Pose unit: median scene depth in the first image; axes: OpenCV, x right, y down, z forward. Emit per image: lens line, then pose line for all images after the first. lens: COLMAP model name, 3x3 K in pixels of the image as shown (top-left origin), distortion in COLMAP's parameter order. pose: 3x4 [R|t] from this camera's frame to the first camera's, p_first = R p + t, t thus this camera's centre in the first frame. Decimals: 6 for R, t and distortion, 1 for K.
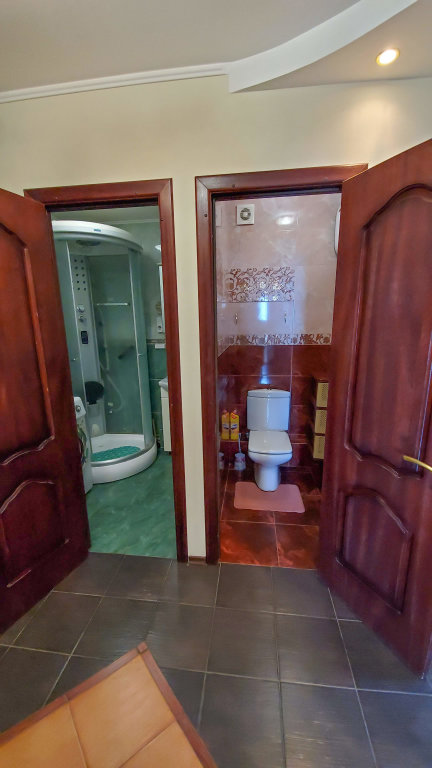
lens RADIAL K [[304.5, 0, 216.3], [0, 304.5, 389.9], [0, 0, 1]] dist [0.002144, -0.000176]
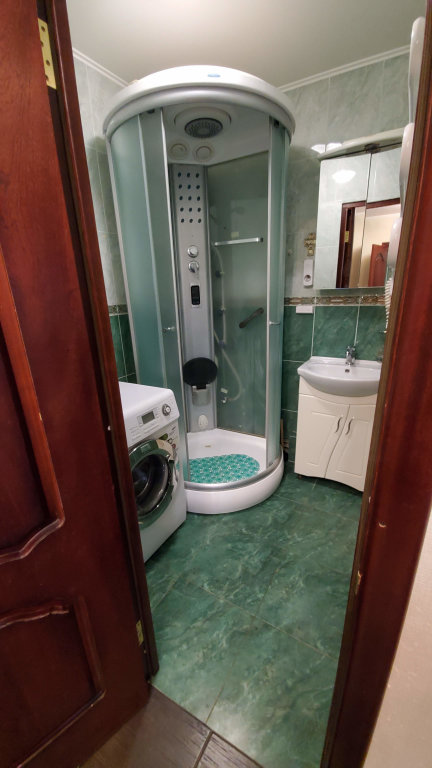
lens RADIAL K [[304.5, 0, 211.5], [0, 304.5, 385.8], [0, 0, 1]] dist [0.002144, -0.000176]
pose [[0.911314, 0.109700, -0.396828, -0.098969], [-0.068612, 0.990836, 0.116343, -0.050171], [0.405955, -0.078798, 0.910490, 0.361740]]
